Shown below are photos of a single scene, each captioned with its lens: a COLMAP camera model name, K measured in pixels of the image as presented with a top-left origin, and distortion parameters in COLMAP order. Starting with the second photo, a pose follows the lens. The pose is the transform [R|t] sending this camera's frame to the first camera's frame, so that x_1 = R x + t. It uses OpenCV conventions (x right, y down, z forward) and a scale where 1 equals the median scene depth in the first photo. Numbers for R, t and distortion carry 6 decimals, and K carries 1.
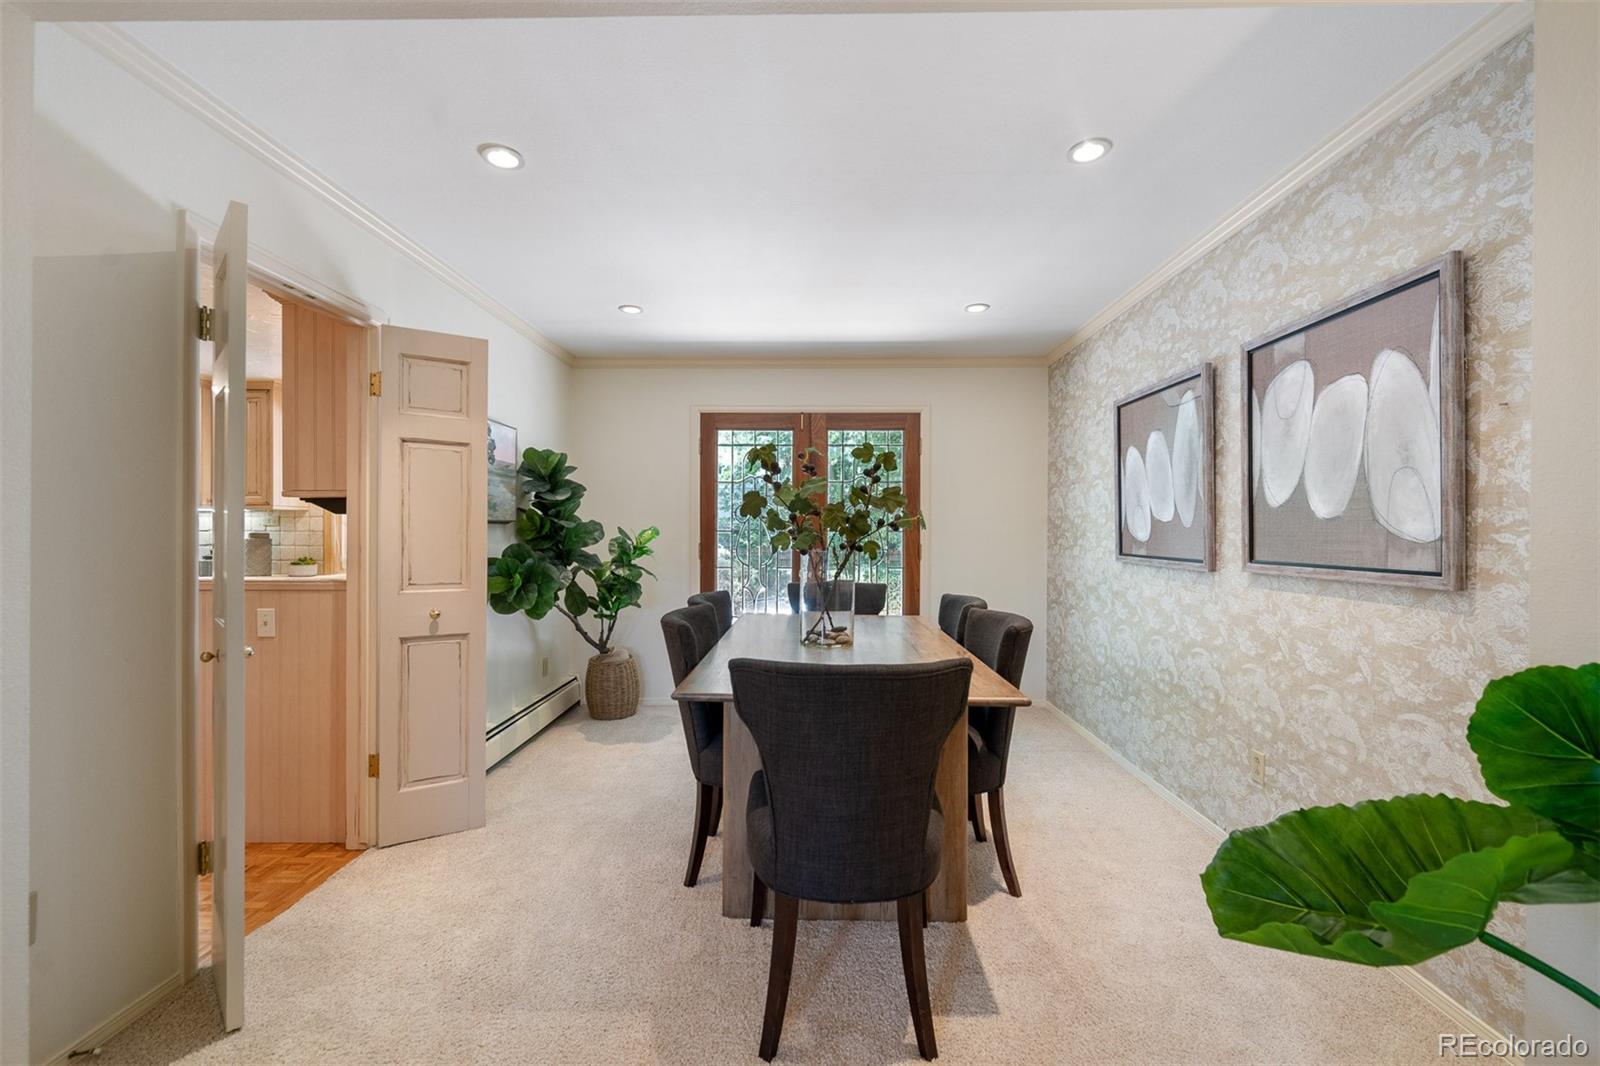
lens RADIAL K [[678.6, 0, 804.6], [0, 678.6, 536.2], [0, 0, 1]] dist [-0.000286, -0.000163]
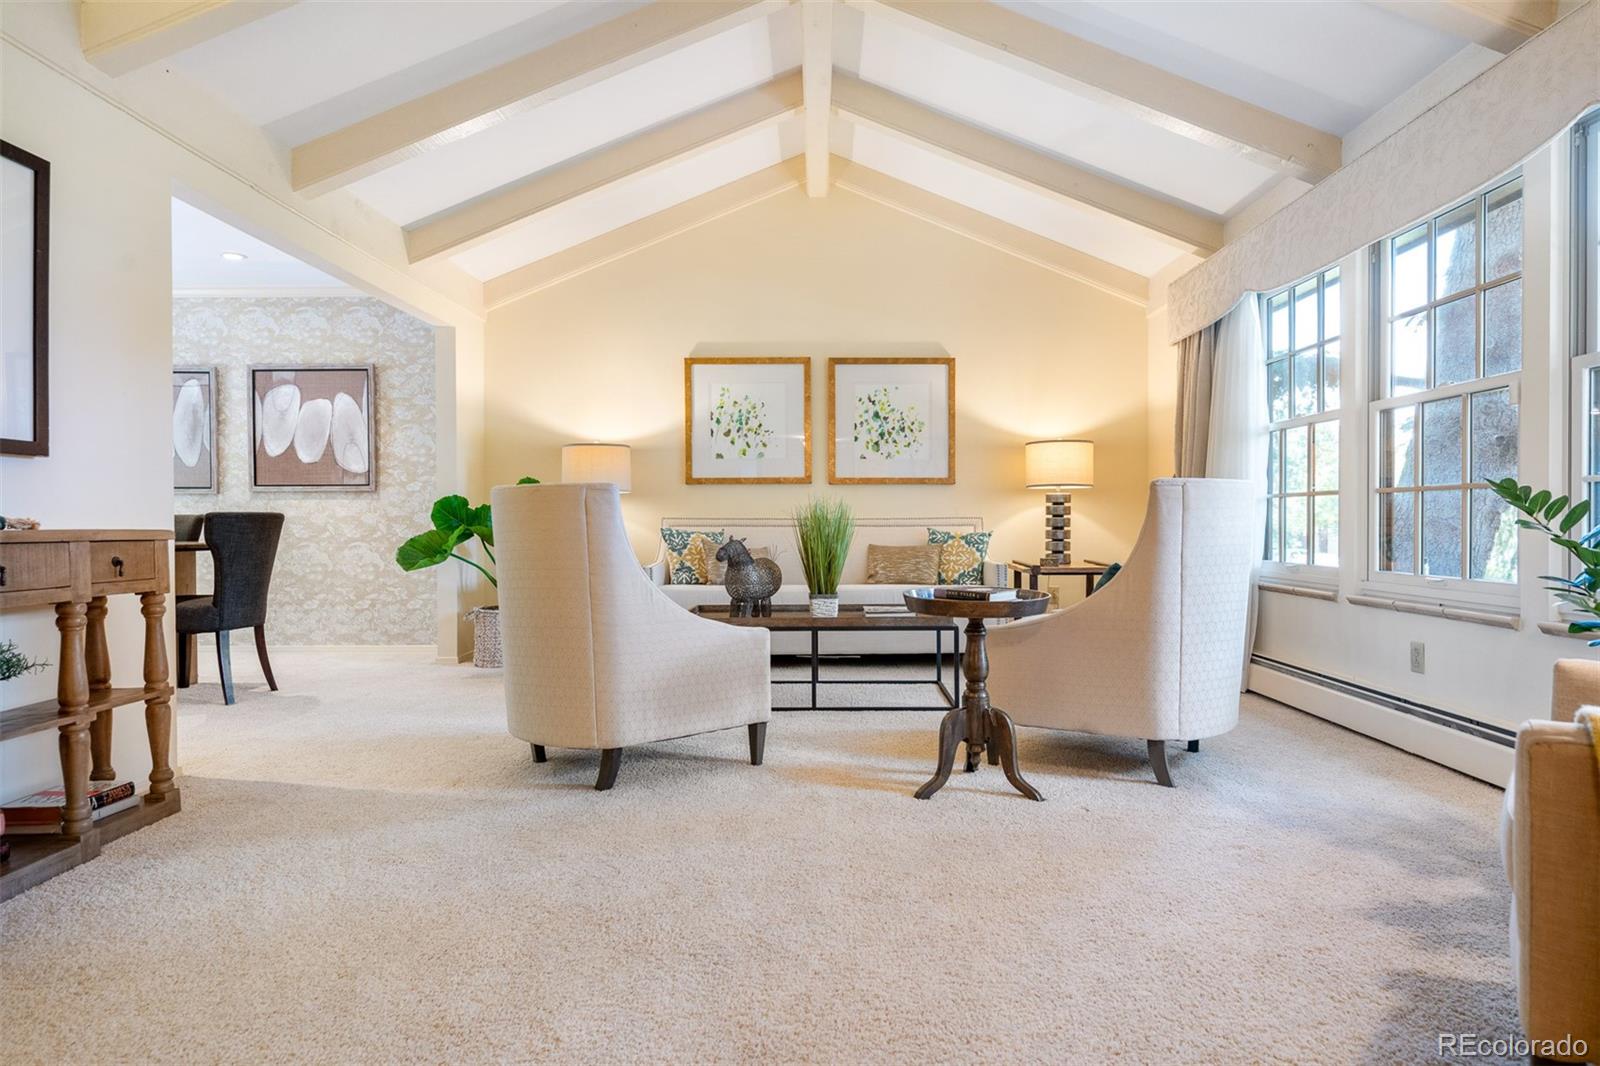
lens RADIAL K [[906.6, 0, 809.5], [0, 906.6, 527.4], [0, 0, 1]] dist [-0.000925, -0.000199]
pose [[-0.009860, -0.010206, 0.999899, -2.160857], [0.010088, 0.999896, 0.010305, 0.168523], [-0.999901, 0.010189, -0.009756, -0.558010]]
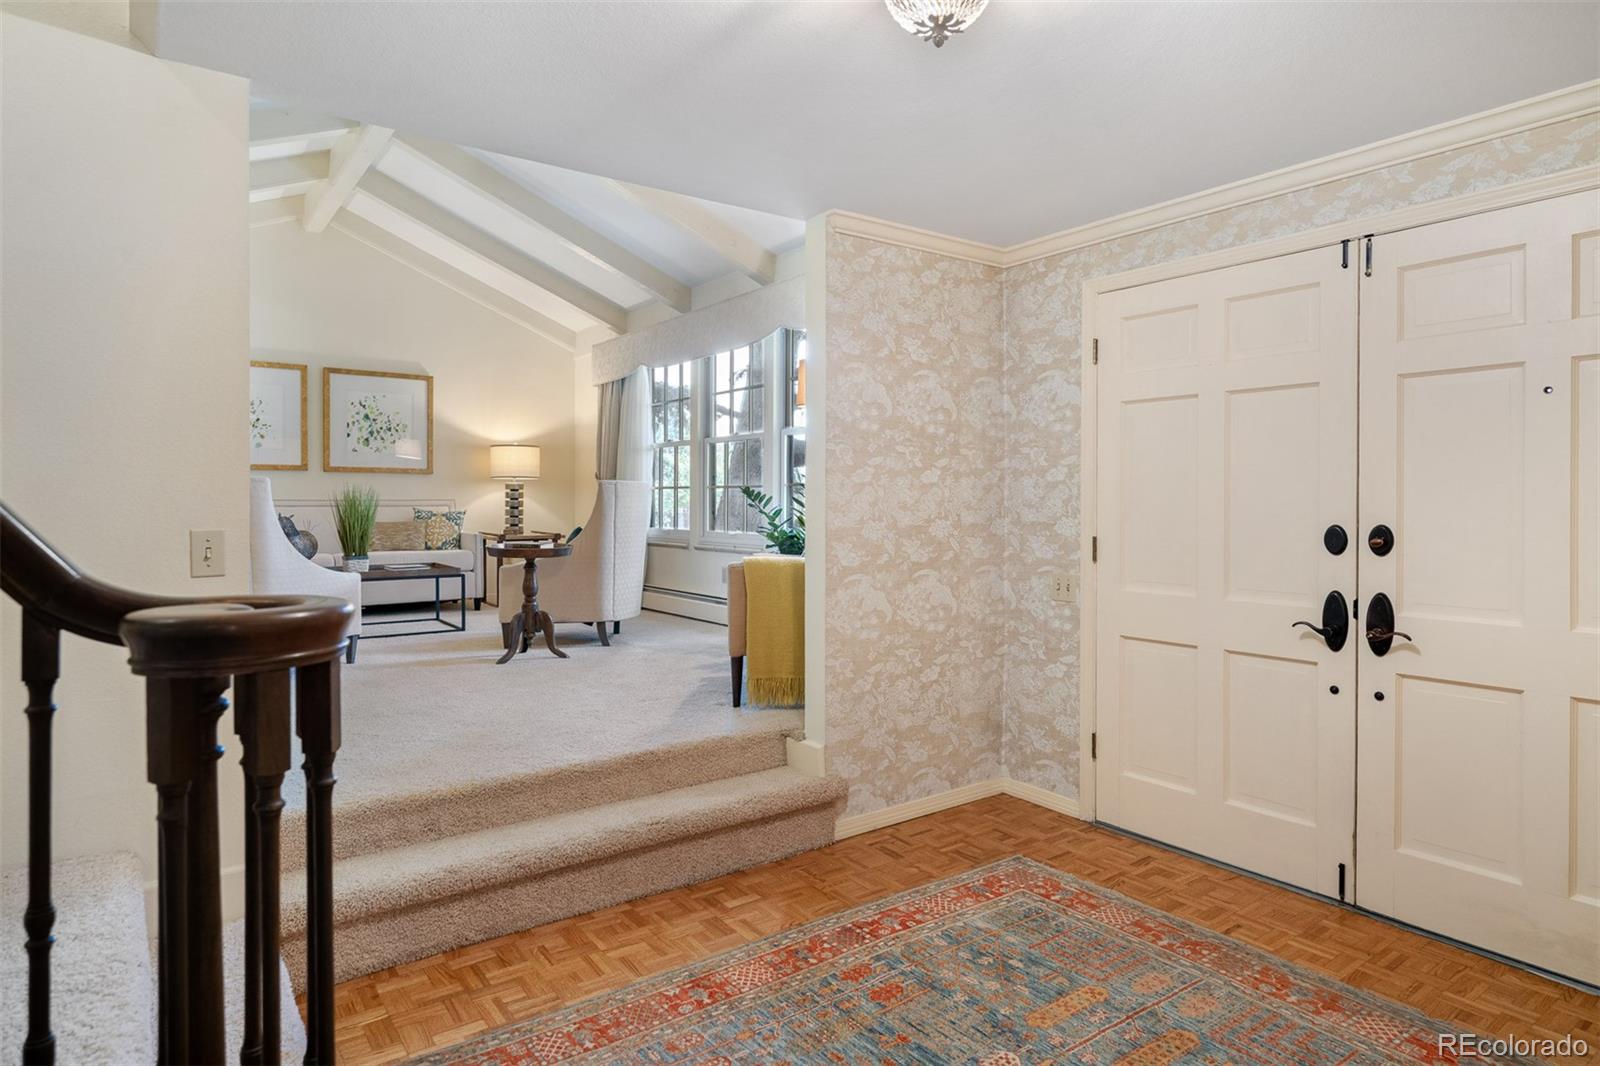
lens RADIAL K [[911.0, 0, 803.2], [0, 911.0, 506.5], [0, 0, 1]] dist [0.000886, 0.000256]
pose [[-0.607241, -0.008422, 0.794473, -3.215318], [0.001472, 0.999930, 0.011725, 0.157240], [-0.794516, 0.008289, -0.607186, 0.032974]]
